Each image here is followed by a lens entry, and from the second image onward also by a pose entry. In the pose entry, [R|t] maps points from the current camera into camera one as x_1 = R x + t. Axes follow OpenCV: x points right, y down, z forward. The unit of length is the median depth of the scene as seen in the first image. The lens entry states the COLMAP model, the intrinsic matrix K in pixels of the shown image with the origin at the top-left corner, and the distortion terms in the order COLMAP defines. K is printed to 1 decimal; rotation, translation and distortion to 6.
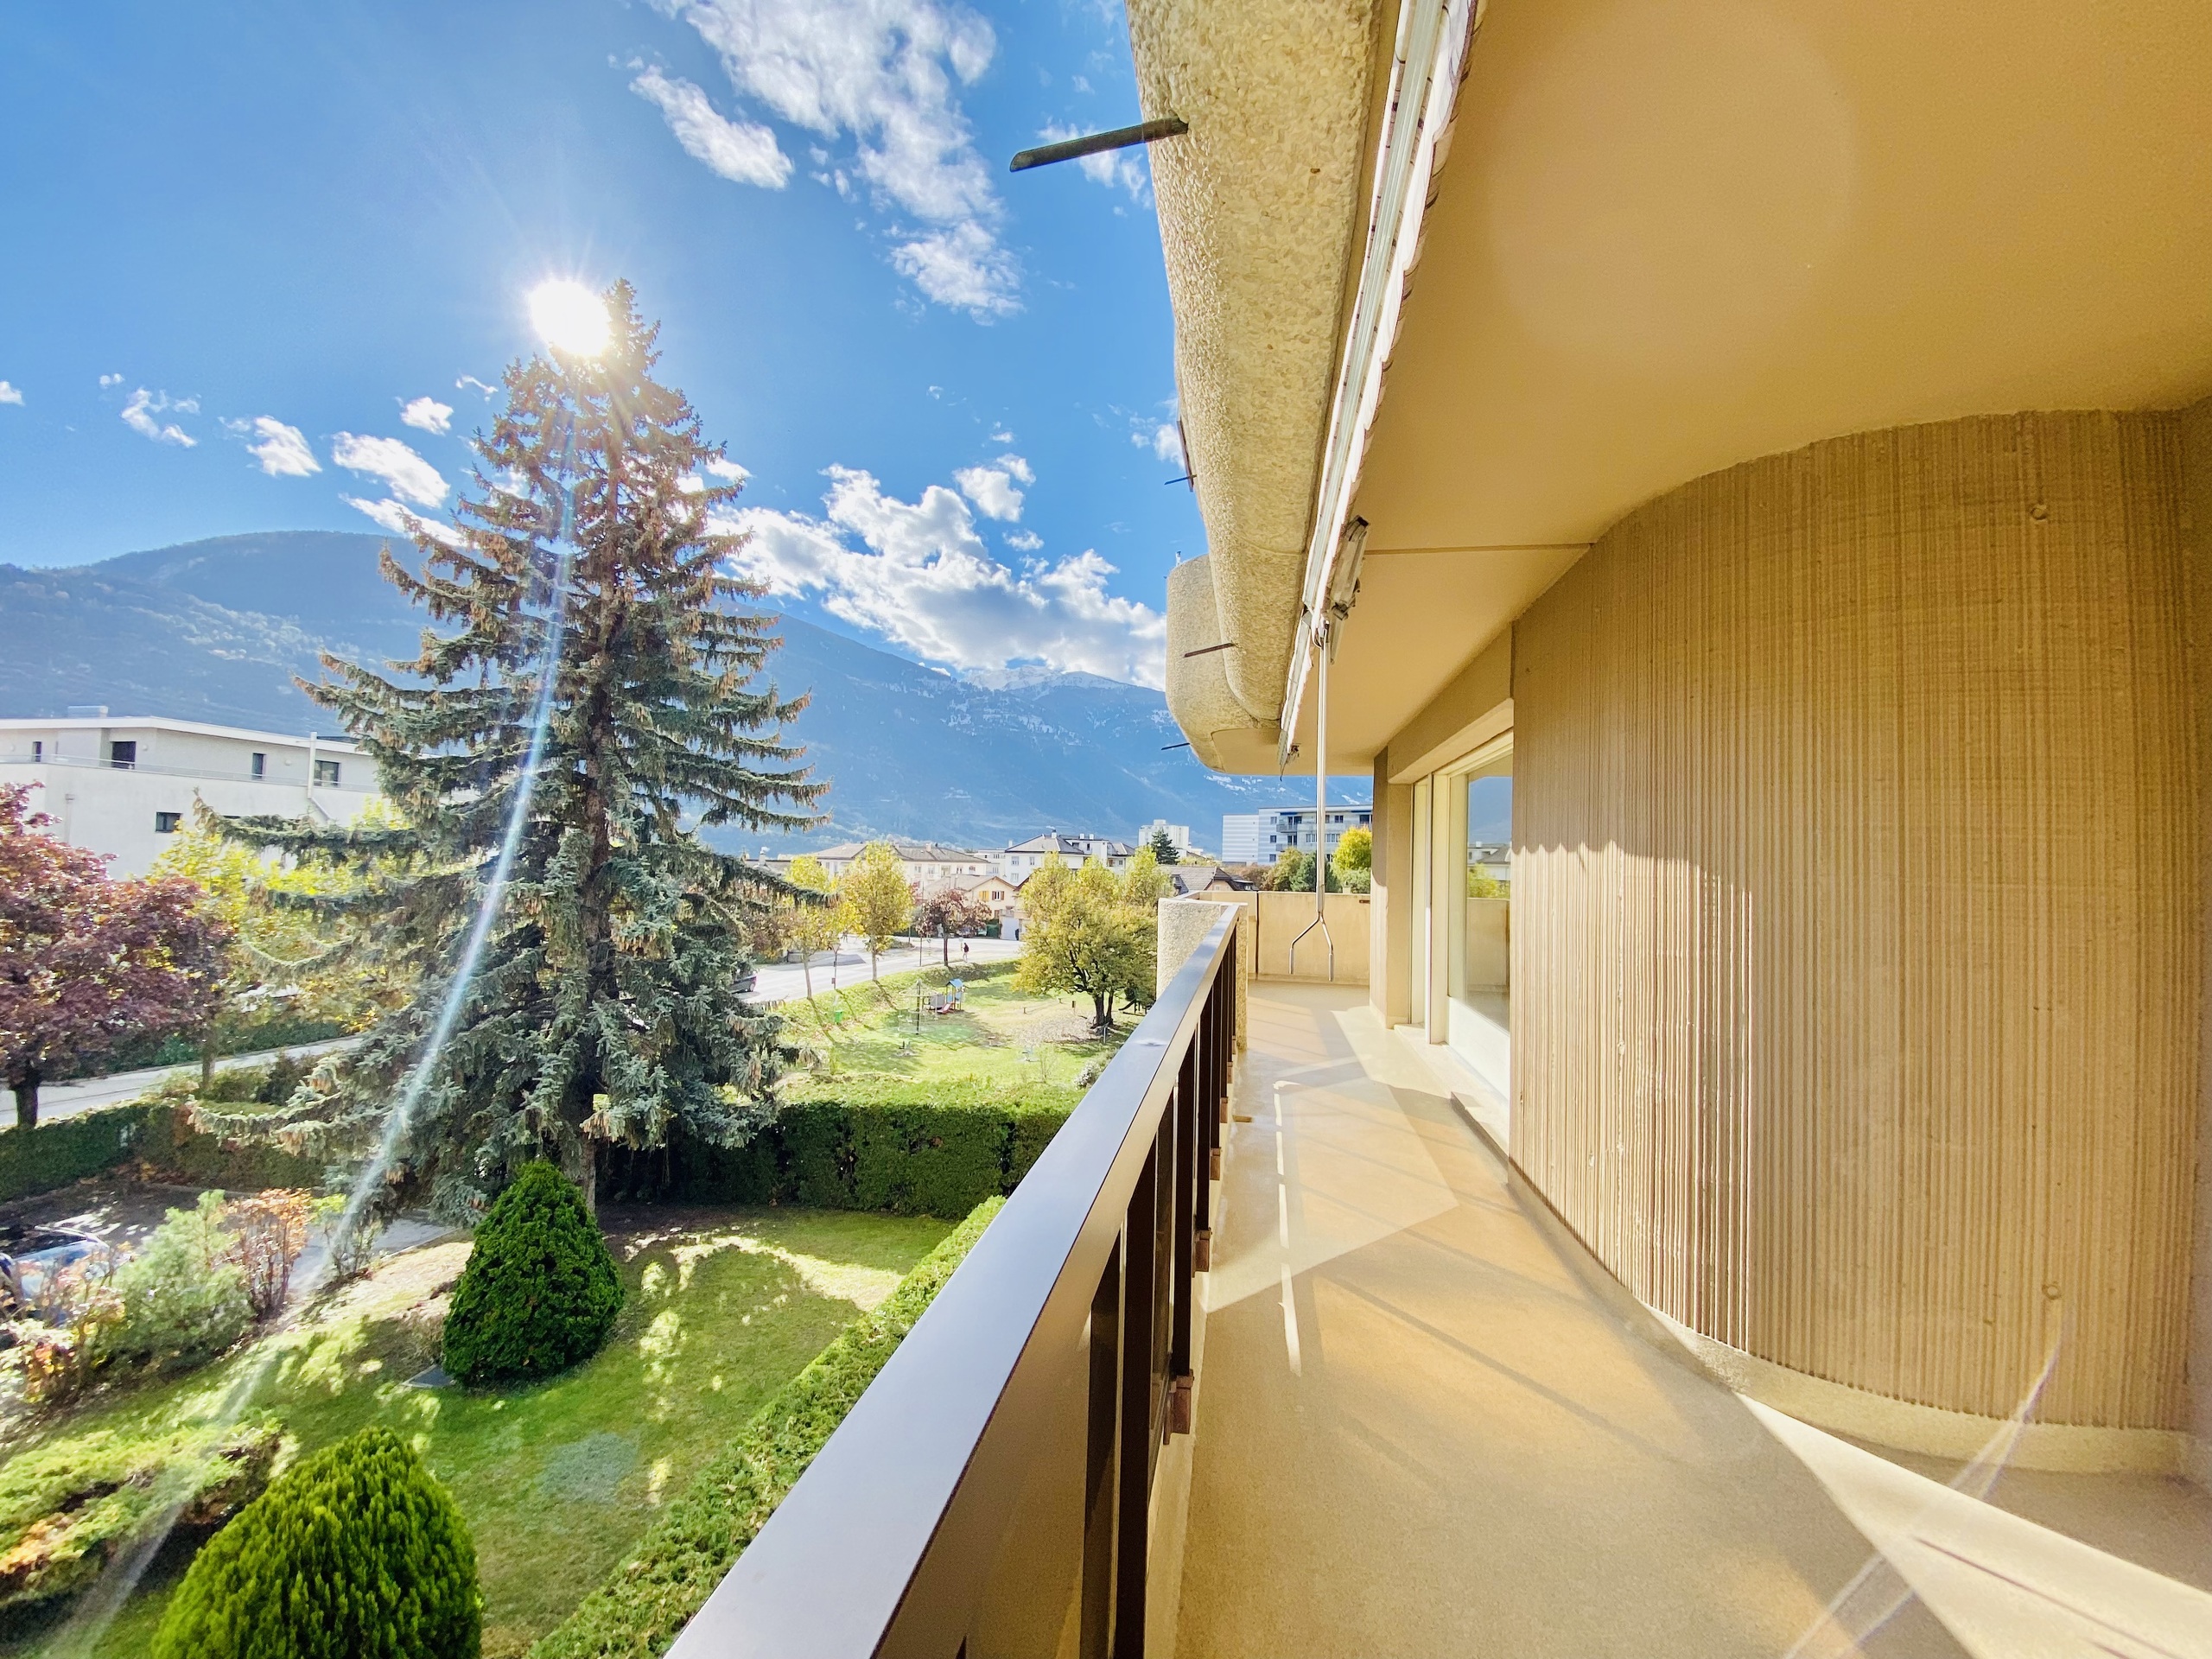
lens RADIAL K [[894.9, 0, 1100.8], [0, 894.9, 823.3], [0, 0, 1]] dist [0.005147, -0.013882]
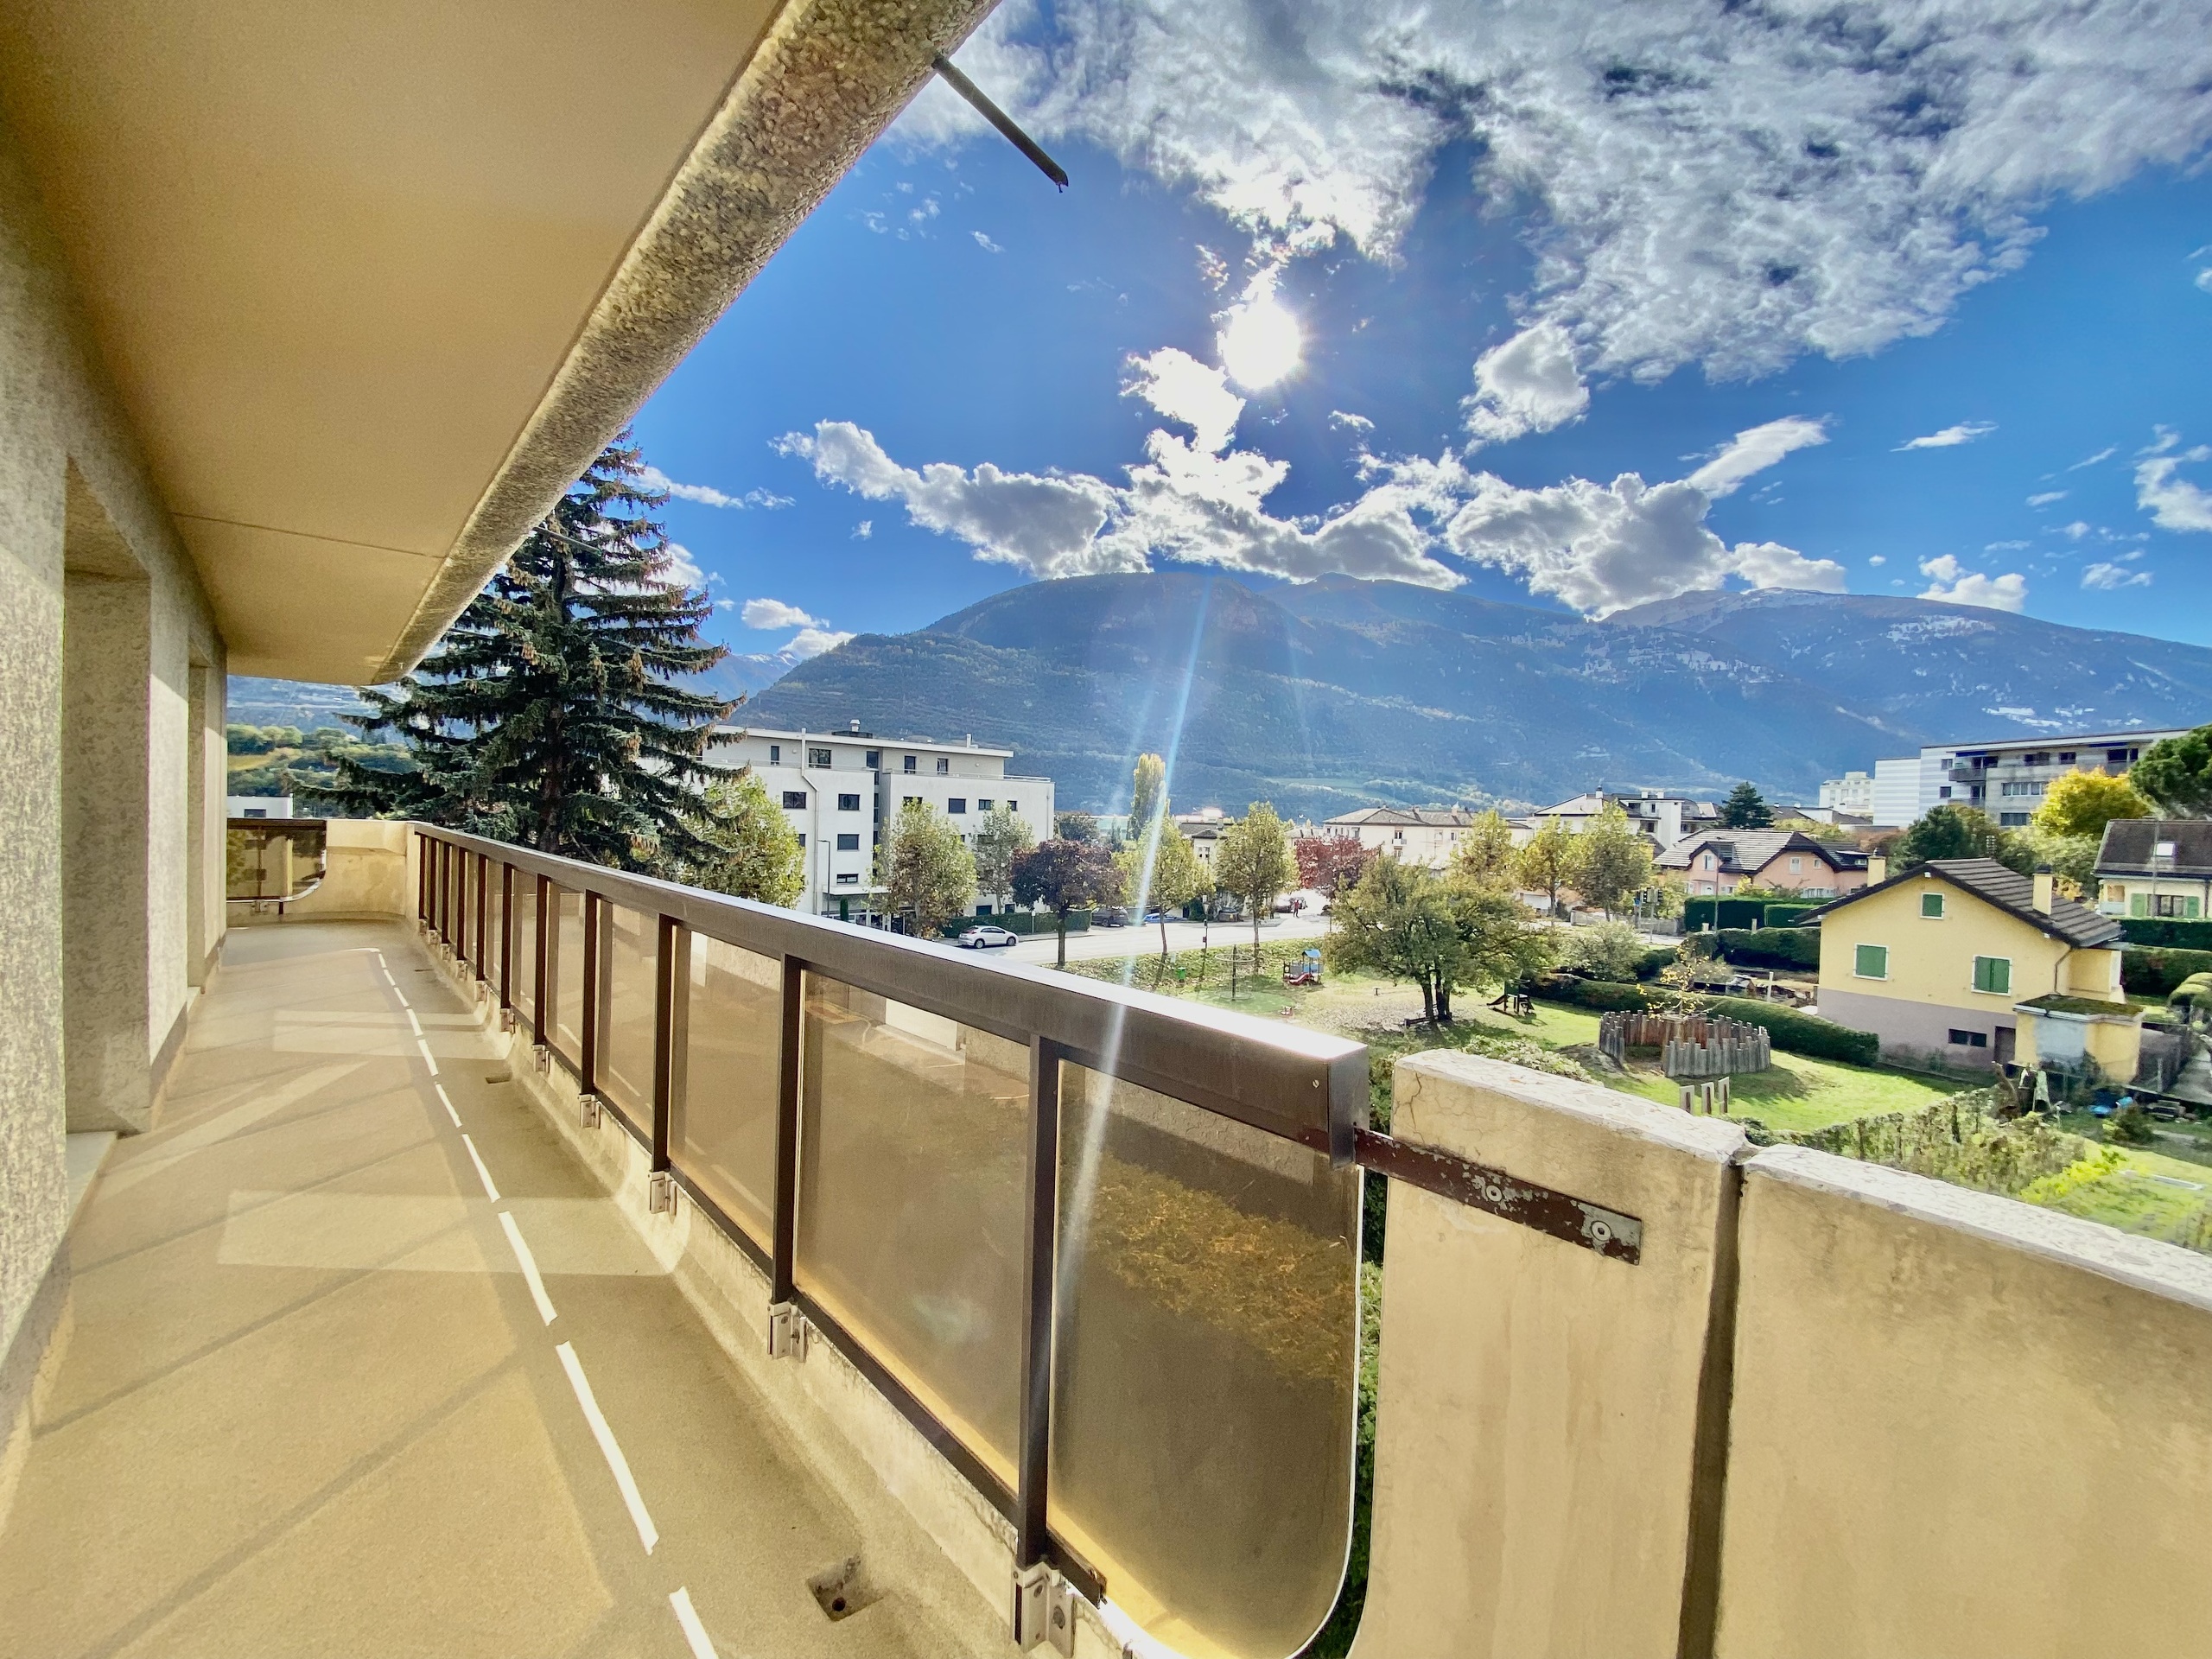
lens RADIAL K [[894.9, 0, 1102.6], [0, 894.9, 825.1], [0, 0, 1]] dist [0.005147, -0.013882]
pose [[0.777003, -0.002137, -0.629493, 1.012704], [0.025681, 0.999269, 0.028306, 0.058525], [0.628973, -0.038160, 0.776490, 0.591774]]
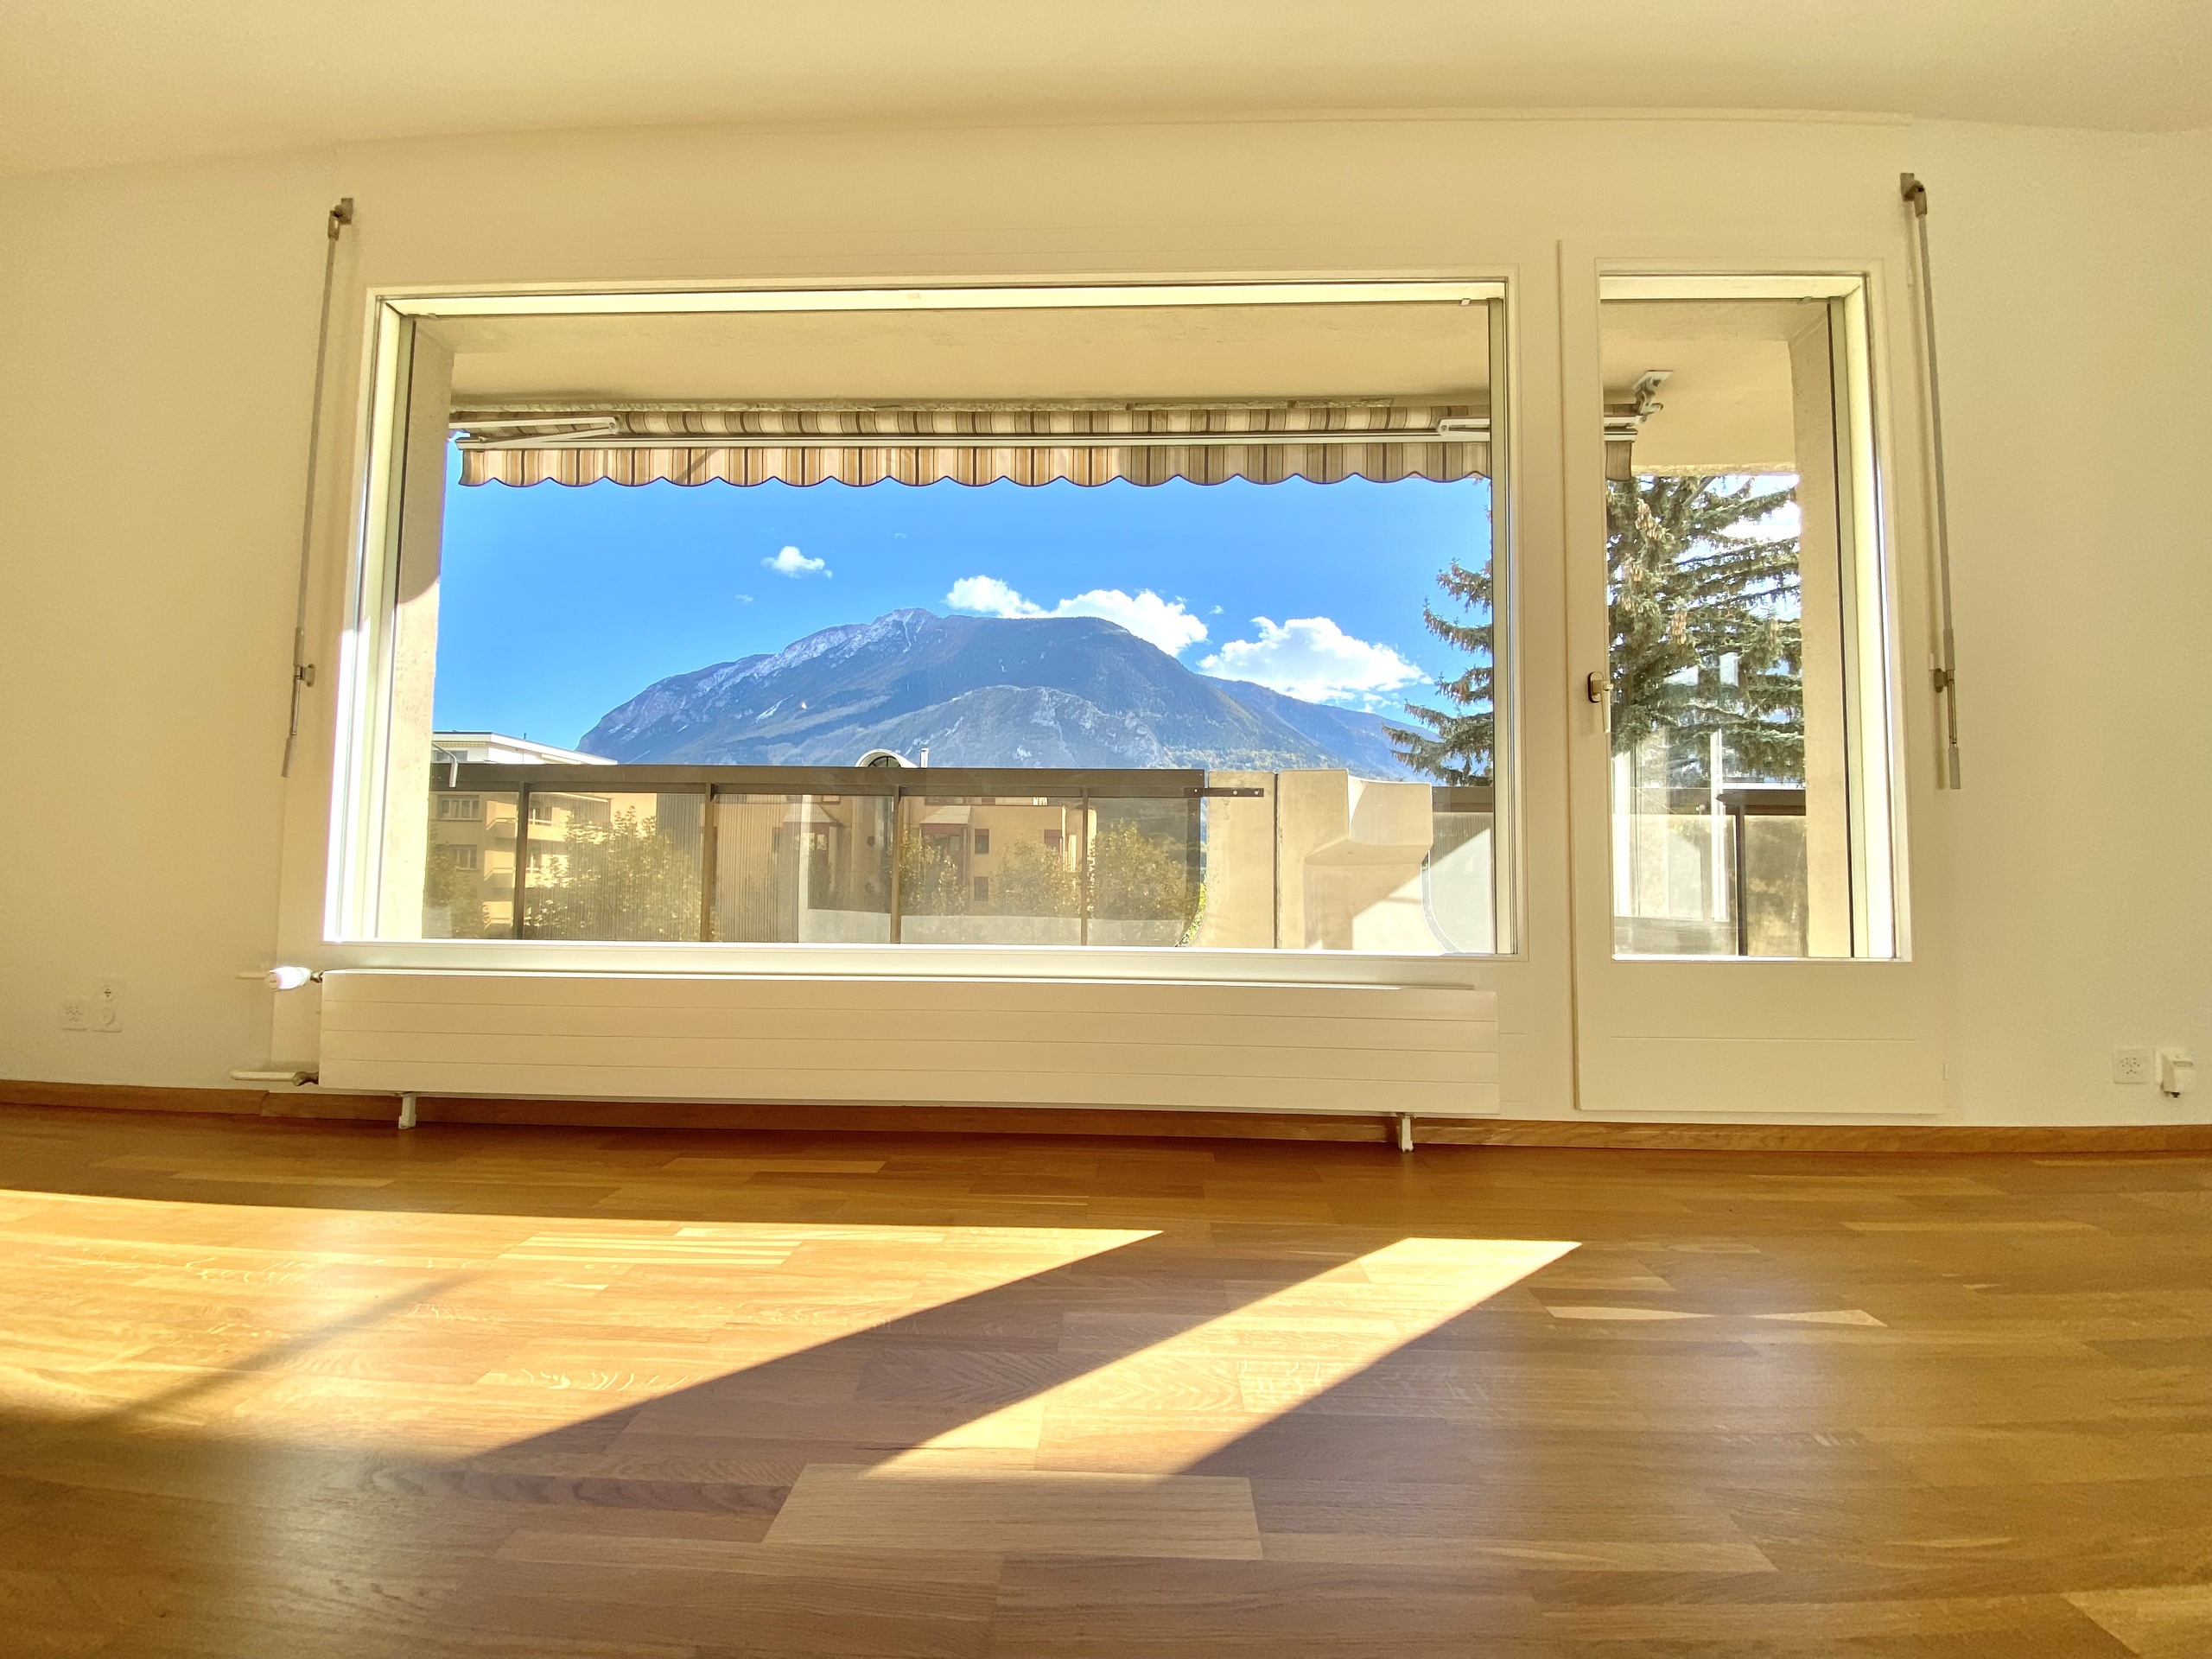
lens RADIAL K [[894.9, 0, 1103.7], [0, 894.9, 839.2], [0, 0, 1]] dist [0.005147, -0.013882]
pose [[0.126132, -0.082161, -0.988605, 0.330670], [0.039294, 0.996196, -0.077778, 0.084878], [0.991235, -0.029036, 0.128881, 0.407190]]
